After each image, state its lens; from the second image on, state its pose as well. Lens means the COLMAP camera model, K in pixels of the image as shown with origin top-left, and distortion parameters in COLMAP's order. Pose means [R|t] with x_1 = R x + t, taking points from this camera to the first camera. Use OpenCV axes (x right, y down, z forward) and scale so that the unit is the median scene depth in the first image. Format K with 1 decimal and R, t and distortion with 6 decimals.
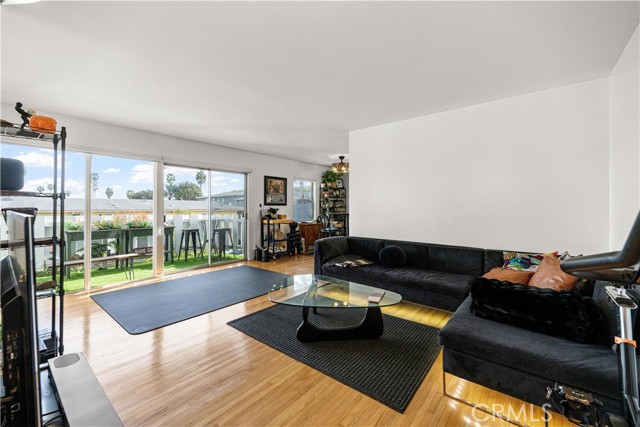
lens RADIAL K [[259.5, 0, 321.0], [0, 259.5, 209.5], [0, 0, 1]] dist [0.001578, 0.000227]
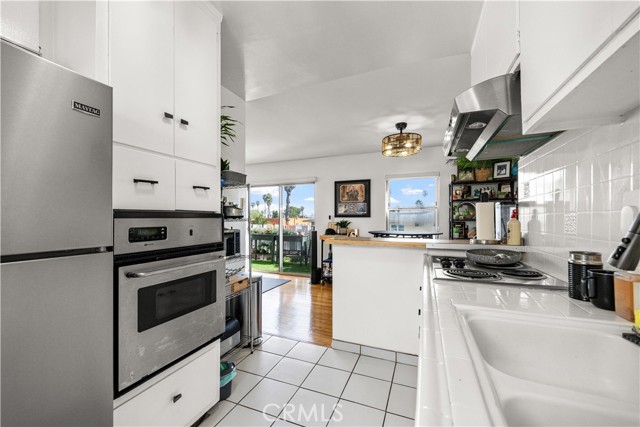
lens RADIAL K [[255.4, 0, 318.5], [0, 255.4, 215.3], [0, 0, 1]] dist [0.001234, 0.000048]
pose [[0.281774, -0.013020, -0.959392, 0.526012], [-0.006683, 0.999857, -0.015532, -0.009076], [0.959457, 0.010788, 0.281647, 0.688625]]
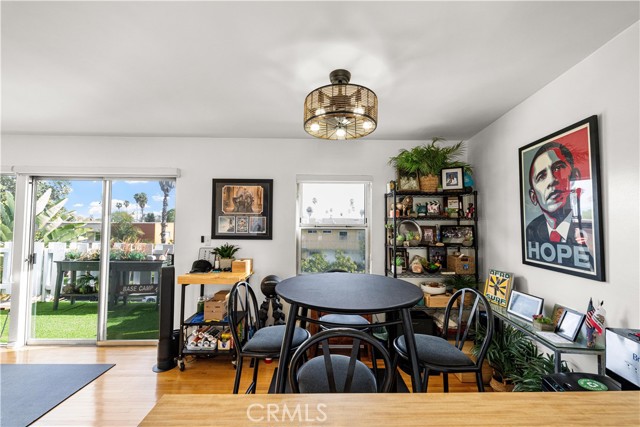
lens RADIAL K [[255.4, 0, 318.5], [0, 255.4, 215.3], [0, 0, 1]] dist [0.001234, 0.000048]
pose [[0.642557, -0.020906, -0.765953, 0.271141], [-0.012848, 0.999193, -0.038050, -0.043549], [0.766130, 0.034291, 0.641770, 0.805929]]
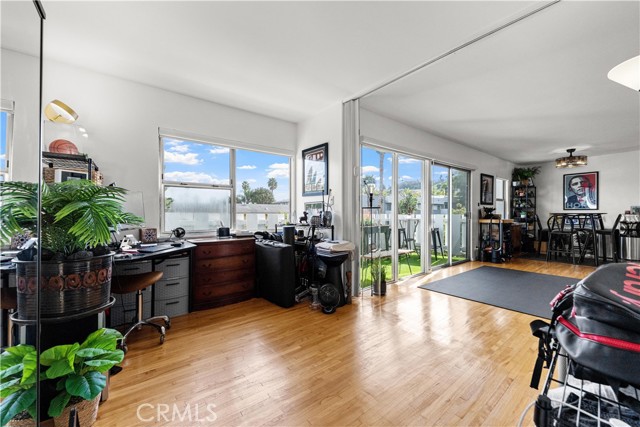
lens RADIAL K [[252.3, 0, 319.4], [0, 252.3, 213.1], [0, 0, 1]] dist [0.000817, 0.000120]
pose [[0.974338, 0.002761, -0.225074, -0.562027], [-0.002741, 0.999996, 0.000402, 0.016740], [0.225075, 0.000225, 0.974341, -0.038050]]
